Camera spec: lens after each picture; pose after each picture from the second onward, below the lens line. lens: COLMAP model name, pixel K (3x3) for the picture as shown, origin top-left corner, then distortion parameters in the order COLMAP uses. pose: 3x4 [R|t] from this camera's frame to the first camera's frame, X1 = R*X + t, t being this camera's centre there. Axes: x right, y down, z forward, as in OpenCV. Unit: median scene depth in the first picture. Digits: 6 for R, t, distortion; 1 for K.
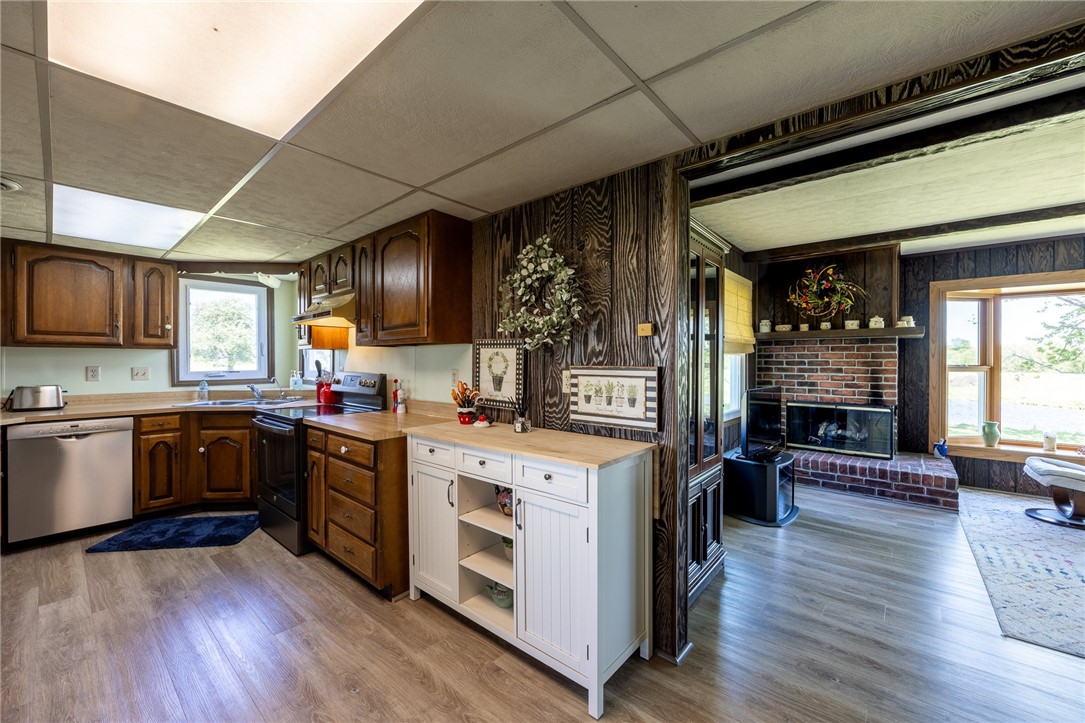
lens RADIAL K [[419.9, 0, 541.0], [0, 419.9, 362.9], [0, 0, 1]] dist [-0.001736, 0.000065]
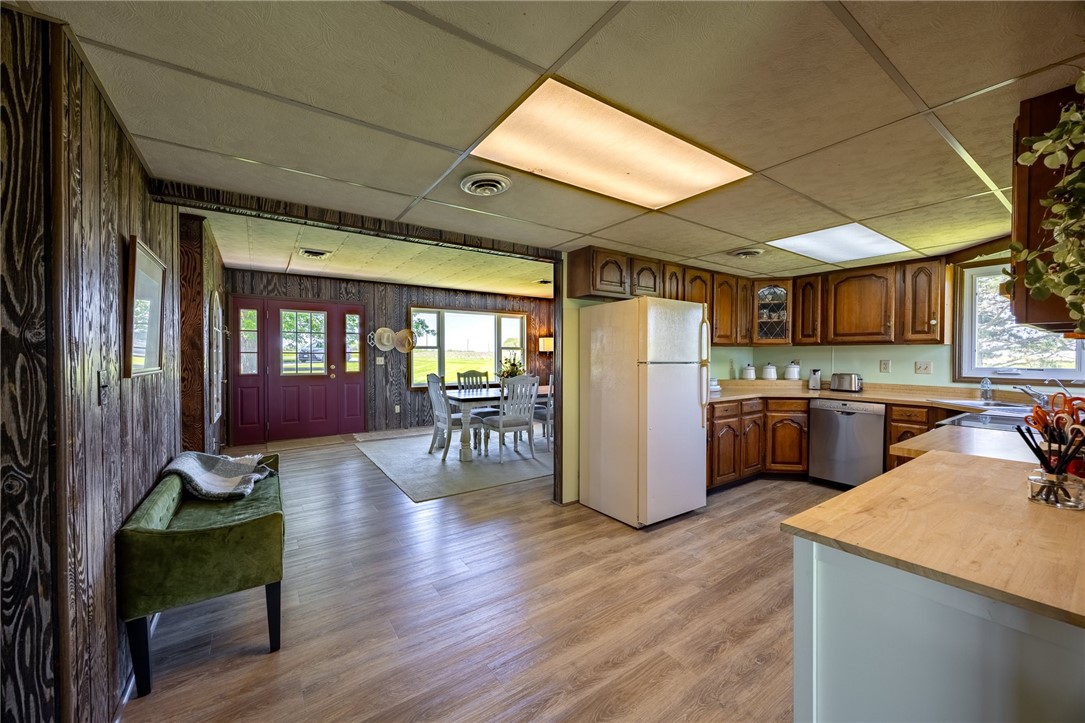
lens RADIAL K [[419.8, 0, 527.7], [0, 419.8, 361.4], [0, 0, 1]] dist [-0.016856, 0.000257]
pose [[-0.268738, 0.016373, -0.963074, 0.366015], [-0.005253, 0.999816, 0.018464, -0.004811], [0.963199, 0.010021, -0.268602, 0.346266]]
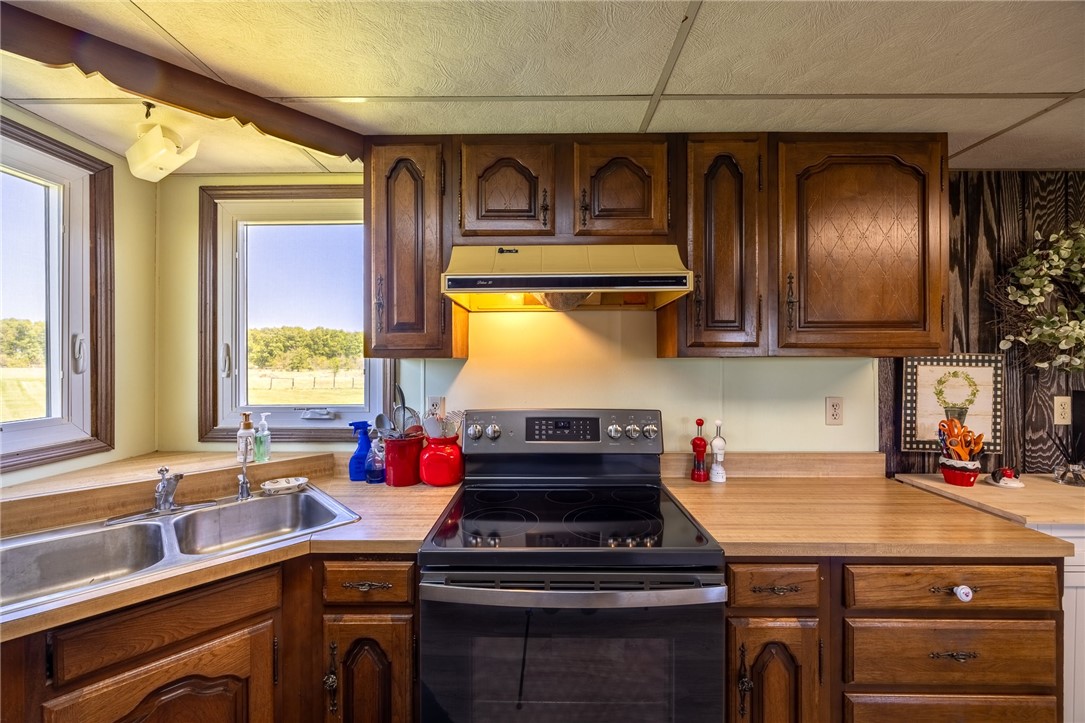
lens RADIAL K [[419.9, 0, 541.0], [0, 419.9, 362.9], [0, 0, 1]] dist [-0.001736, 0.000065]
pose [[0.763980, 0.000727, 0.645239, -0.790149], [0.002430, 0.999989, -0.004004, -0.029359], [-0.645235, 0.004627, 0.763970, 0.672263]]
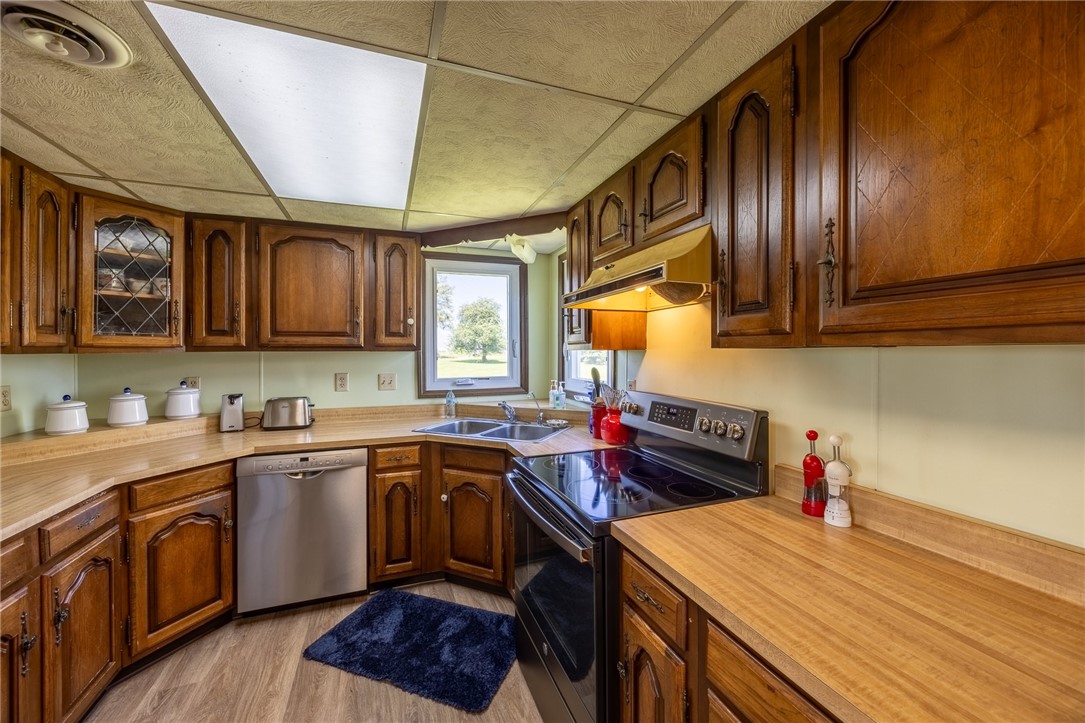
lens RADIAL K [[412.9, 0, 543.6], [0, 412.9, 353.0], [0, 0, 1]] dist [0.000681, 0.000132]
pose [[0.879993, -0.000240, -0.474987, -0.356237], [0.001038, 0.999998, 0.001418, -0.033079], [0.474986, -0.001741, 0.879992, 0.500211]]
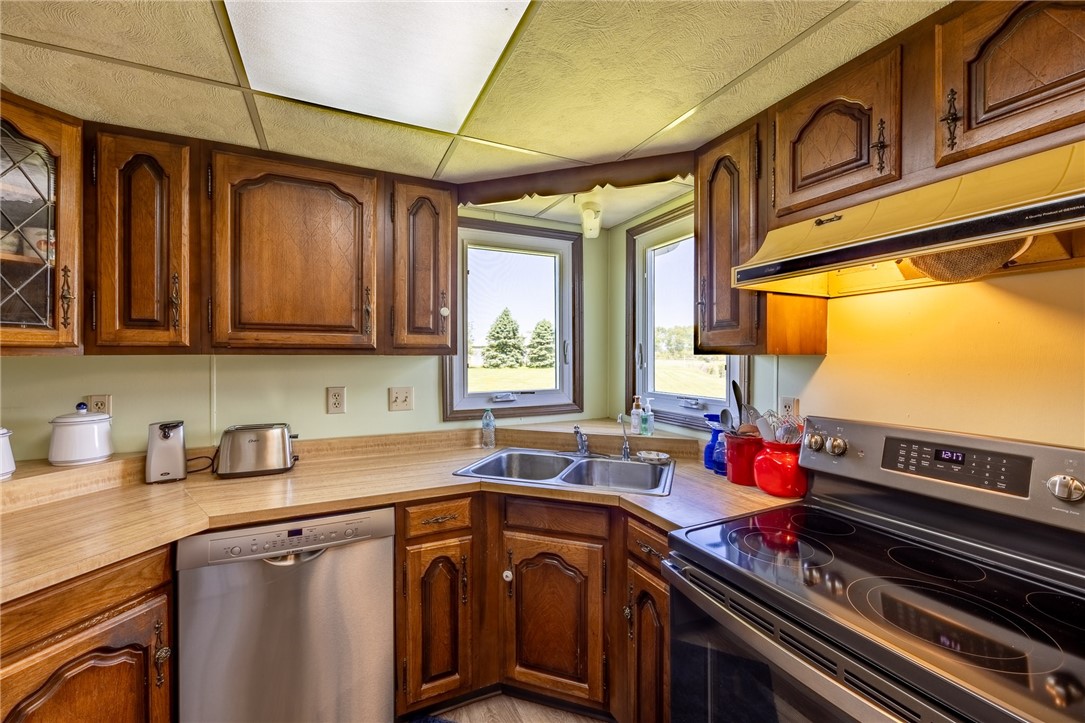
lens RADIAL K [[430.0, 0, 545.4], [0, 430.0, 359.1], [0, 0, 1]] dist [-0.001805, -0.000269]
pose [[0.918438, 0.004842, -0.395534, -0.610963], [-0.002823, 0.999980, 0.005686, -0.034171], [0.395554, -0.004106, 0.918434, 0.609331]]
